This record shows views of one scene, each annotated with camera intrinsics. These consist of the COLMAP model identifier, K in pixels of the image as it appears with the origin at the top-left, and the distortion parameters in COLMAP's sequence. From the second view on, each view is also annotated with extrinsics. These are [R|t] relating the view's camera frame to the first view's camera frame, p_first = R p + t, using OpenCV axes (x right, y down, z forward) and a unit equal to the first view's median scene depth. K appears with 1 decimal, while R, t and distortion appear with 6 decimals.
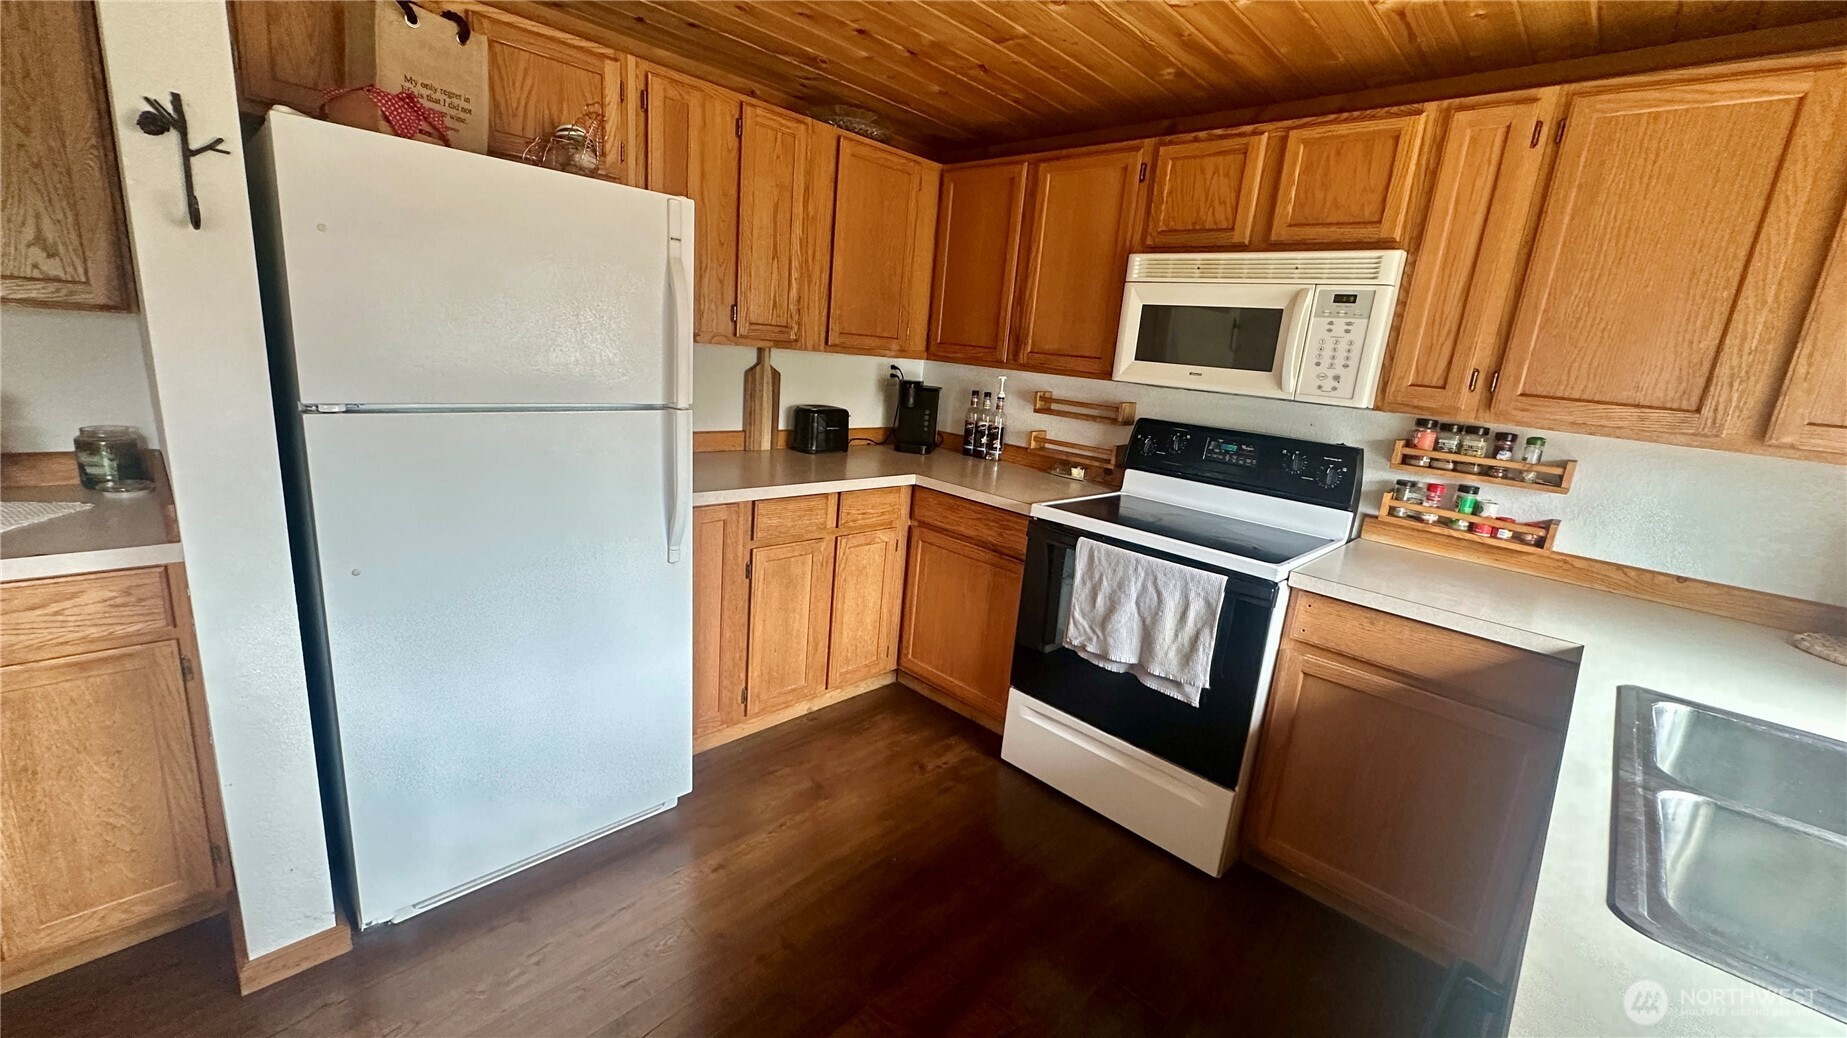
lens RADIAL K [[738.4, 0, 921.7], [0, 738.4, 516.2], [0, 0, 1]] dist [-0.002073, 0.000282]
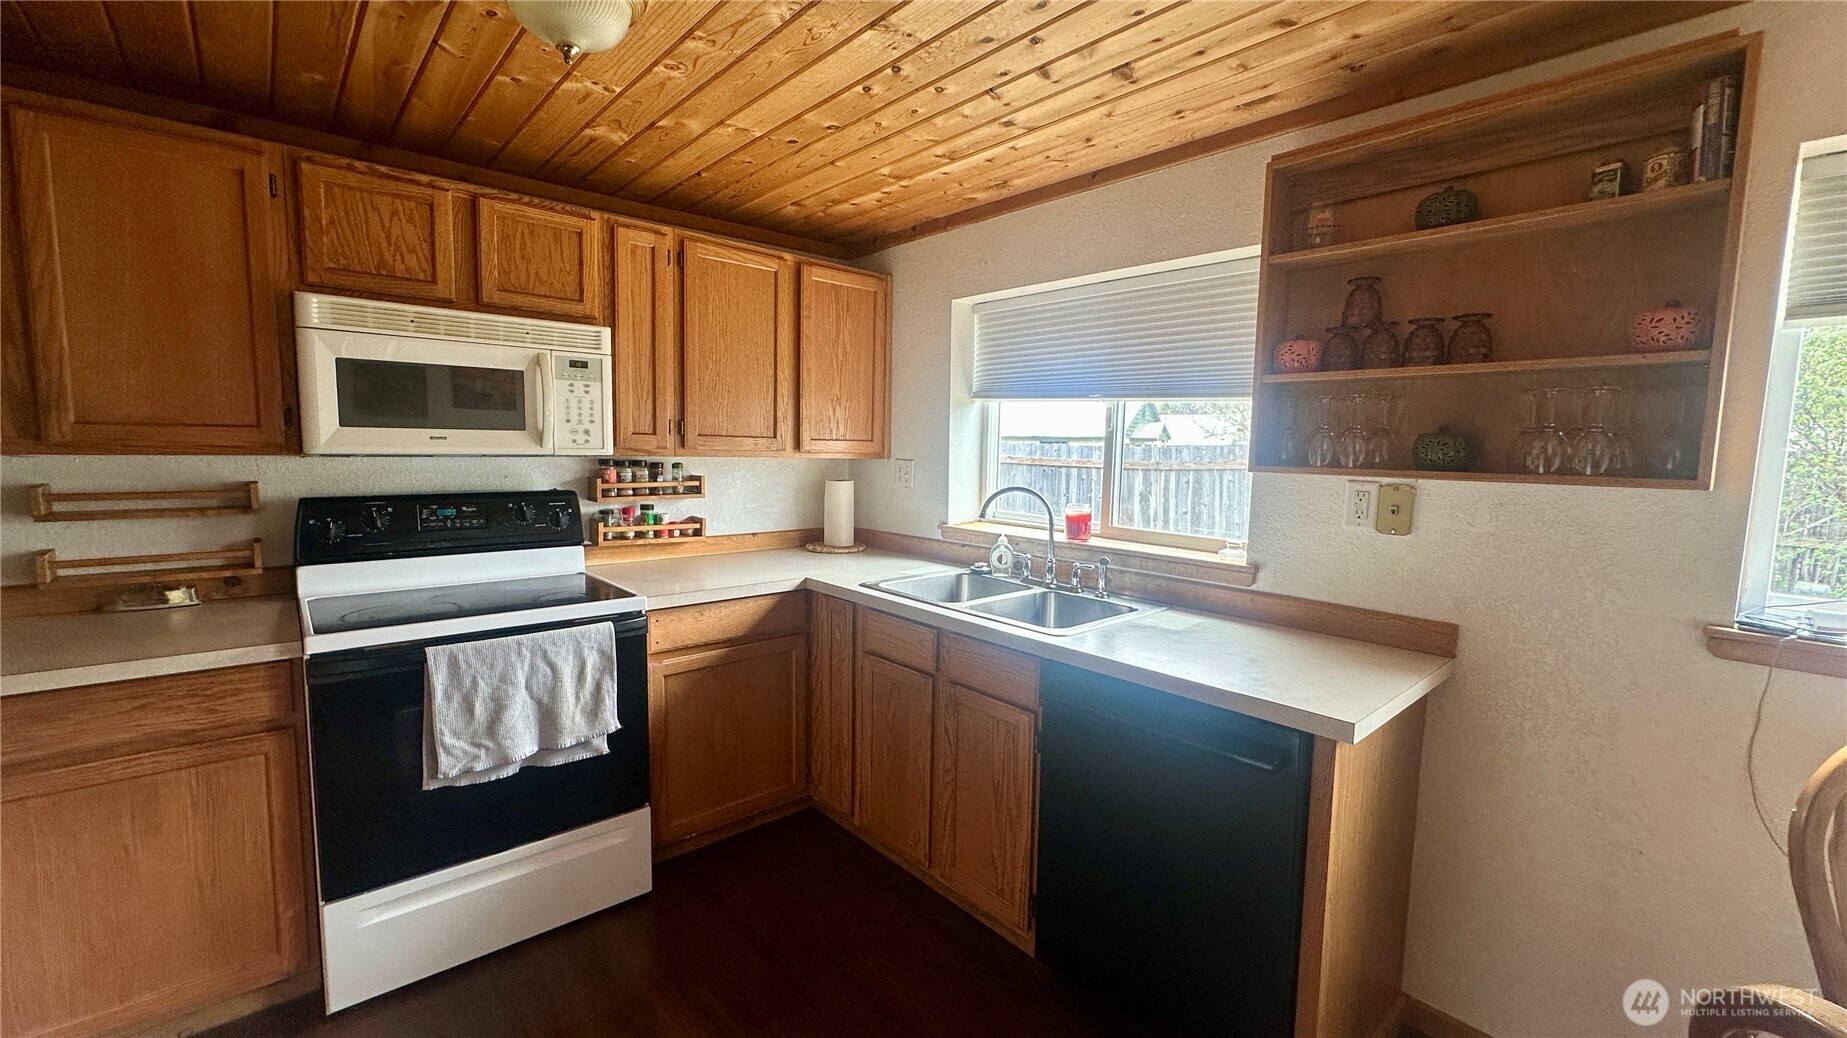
lens RADIAL K [[738.4, 0, 921.7], [0, 738.4, 516.2], [0, 0, 1]] dist [-0.002073, 0.000282]
pose [[0.084398, -0.182944, 0.979494, -0.515212], [0.216317, 0.962922, 0.161210, -0.126564], [-0.972669, 0.198275, 0.120842, 0.359434]]
